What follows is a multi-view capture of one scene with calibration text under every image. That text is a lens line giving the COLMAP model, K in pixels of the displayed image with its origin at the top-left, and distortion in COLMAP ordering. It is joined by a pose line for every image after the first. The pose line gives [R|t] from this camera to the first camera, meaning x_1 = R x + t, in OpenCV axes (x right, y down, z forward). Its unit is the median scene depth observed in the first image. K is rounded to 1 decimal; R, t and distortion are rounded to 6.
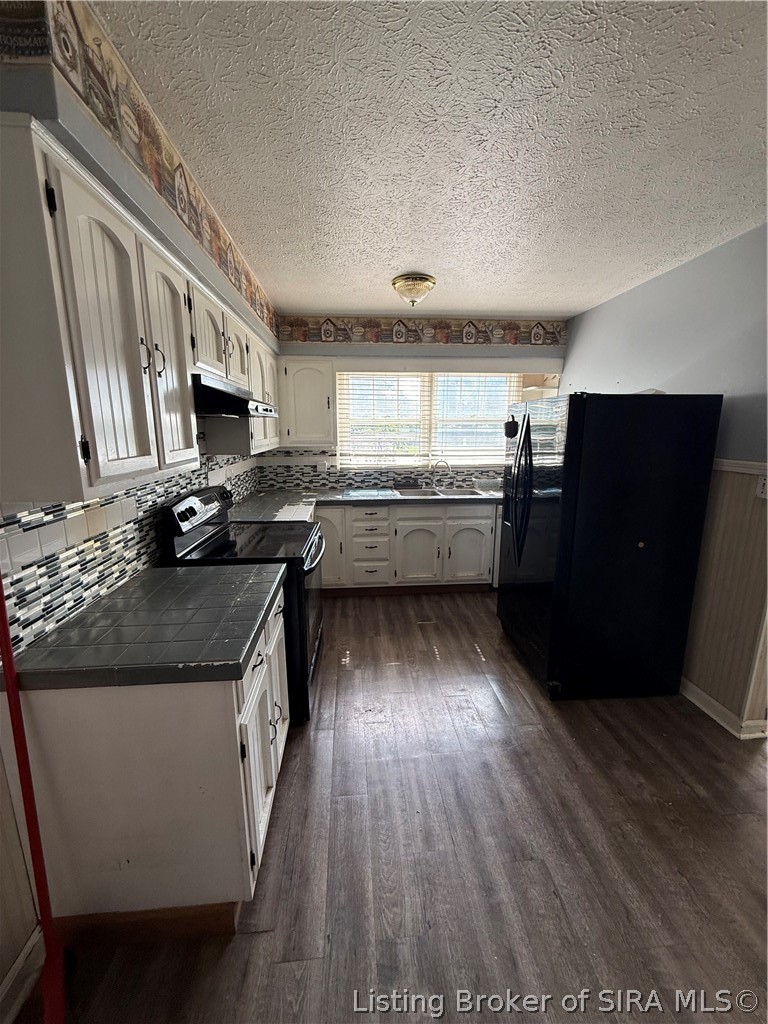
lens RADIAL K [[408.1, 0, 386.7], [0, 408.1, 504.7], [0, 0, 1]] dist [-0.003053, 0.000032]
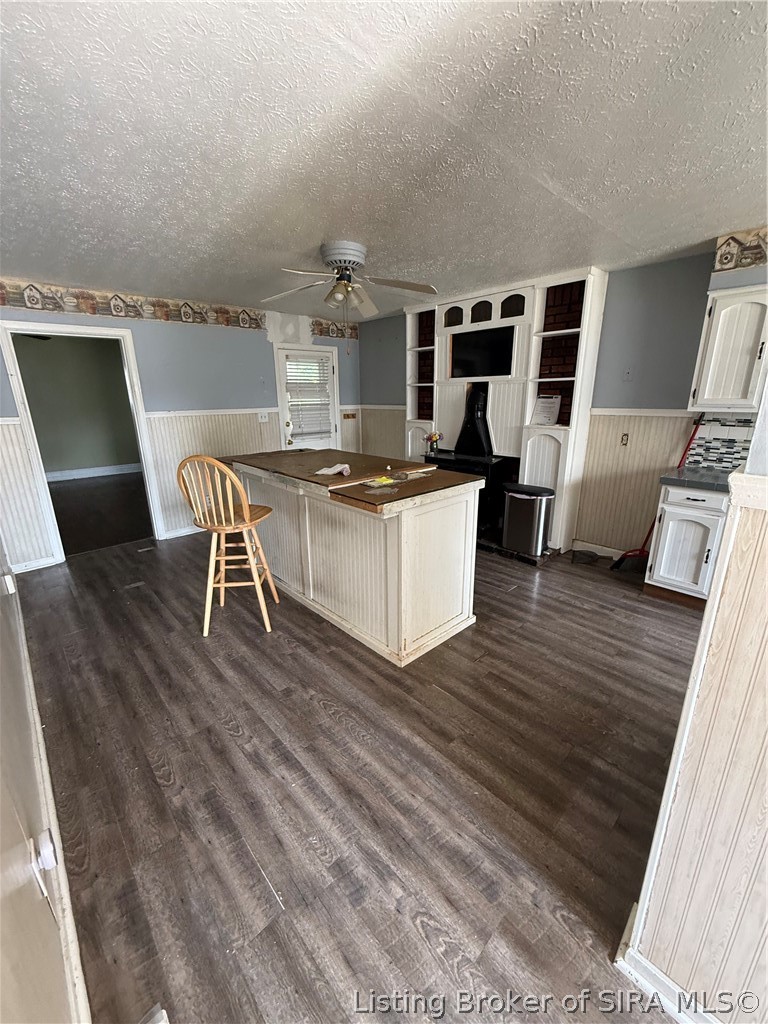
lens RADIAL K [[408.1, 0, 384.1], [0, 408.1, 514.3], [0, 0, 1]] dist [-0.003053, 0.000032]
pose [[-0.783291, 0.180700, -0.594813, 0.774395], [-0.111040, 0.900765, 0.419872, -0.088656], [0.611658, 0.394930, -0.685496, 0.524463]]
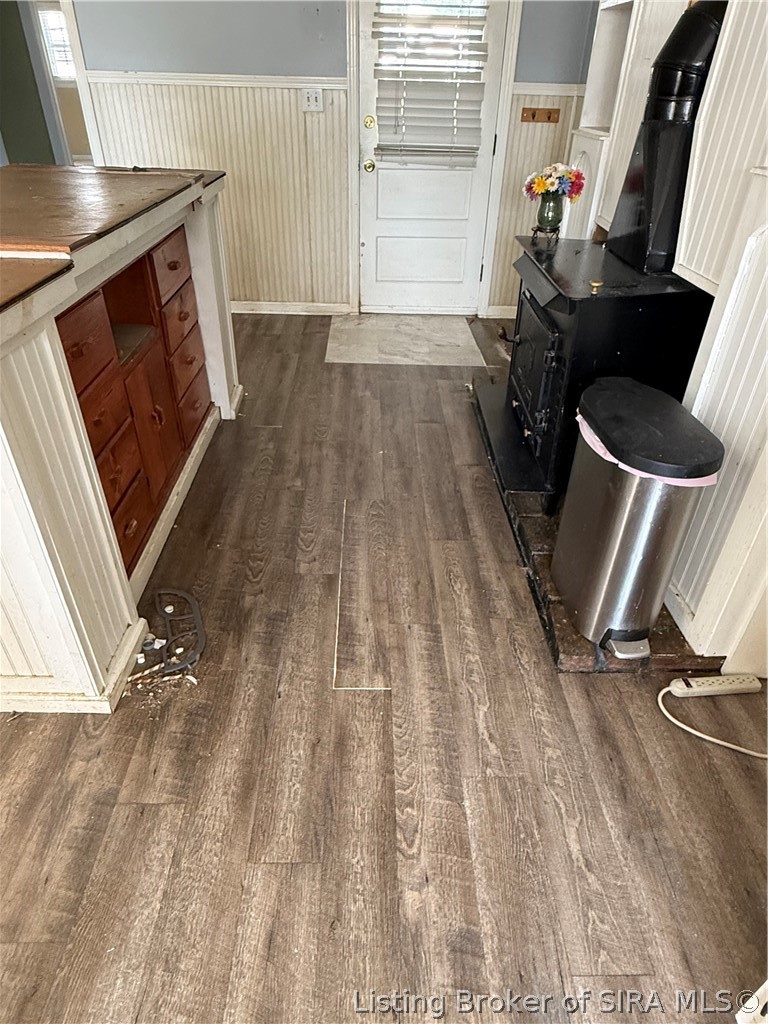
lens RADIAL K [[624.5, 0, 382.9], [0, 624.5, 513.7], [0, 0, 1]] dist [0.001766, 0.001785]
pose [[-0.997100, -0.063146, 0.042482, 0.043360], [-0.013896, 0.699867, 0.714138, -0.017730], [-0.074827, 0.711476, -0.698715, 0.379579]]
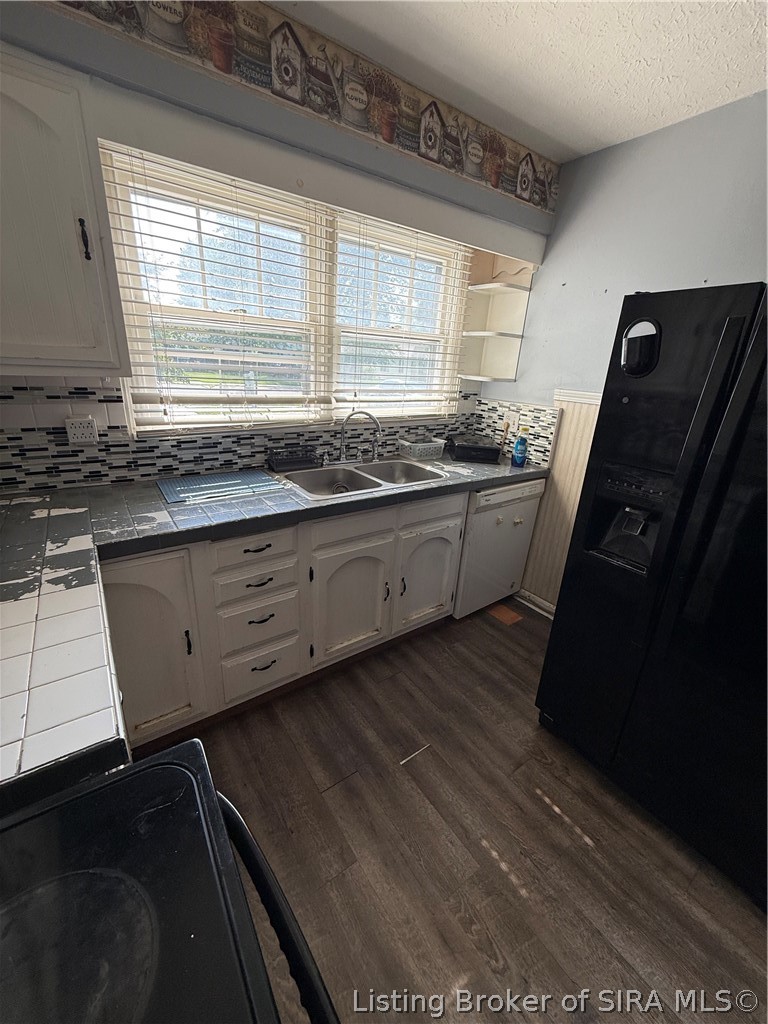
lens RADIAL K [[408.1, 0, 386.4], [0, 408.1, 509.3], [0, 0, 1]] dist [-0.003053, 0.000032]
pose [[0.859038, -0.129836, 0.495173, -0.121815], [0.042660, 0.982093, 0.183501, -0.085268], [-0.510132, -0.136510, 0.849194, 0.561399]]
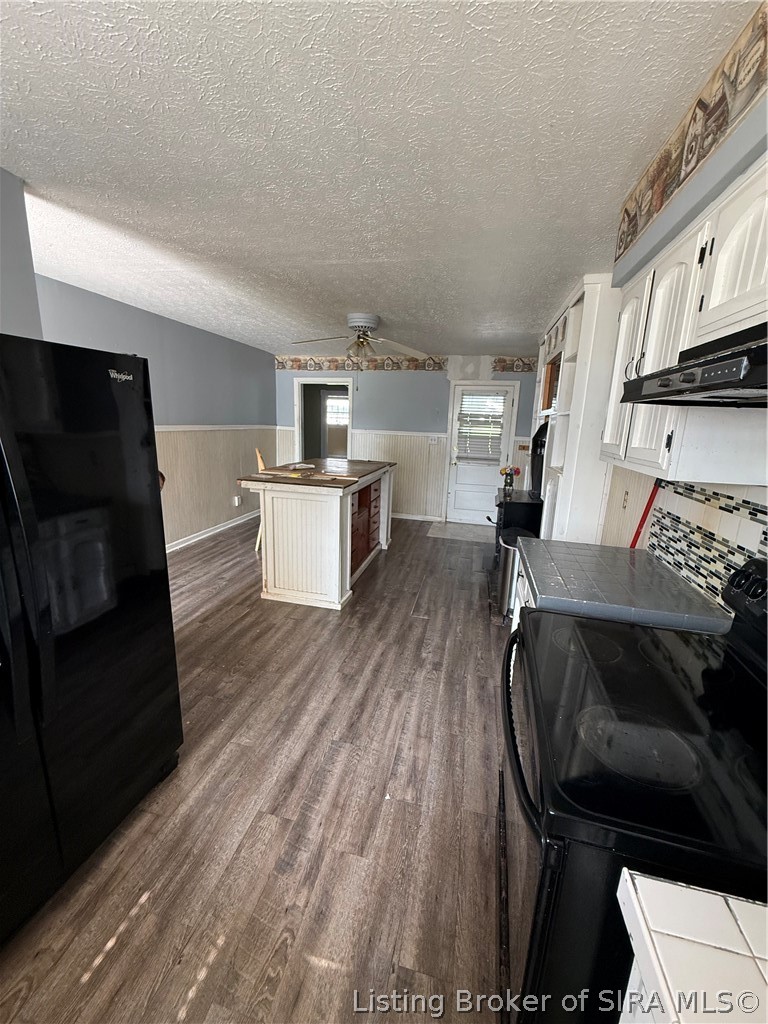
lens RADIAL K [[408.1, 0, 381.7], [0, 408.1, 515.5], [0, 0, 1]] dist [-0.003053, 0.000032]
pose [[-0.949195, -0.109375, 0.295069, -0.085812], [0.019293, 0.915665, 0.401479, -0.156974], [-0.314096, 0.386775, -0.867035, 0.850208]]
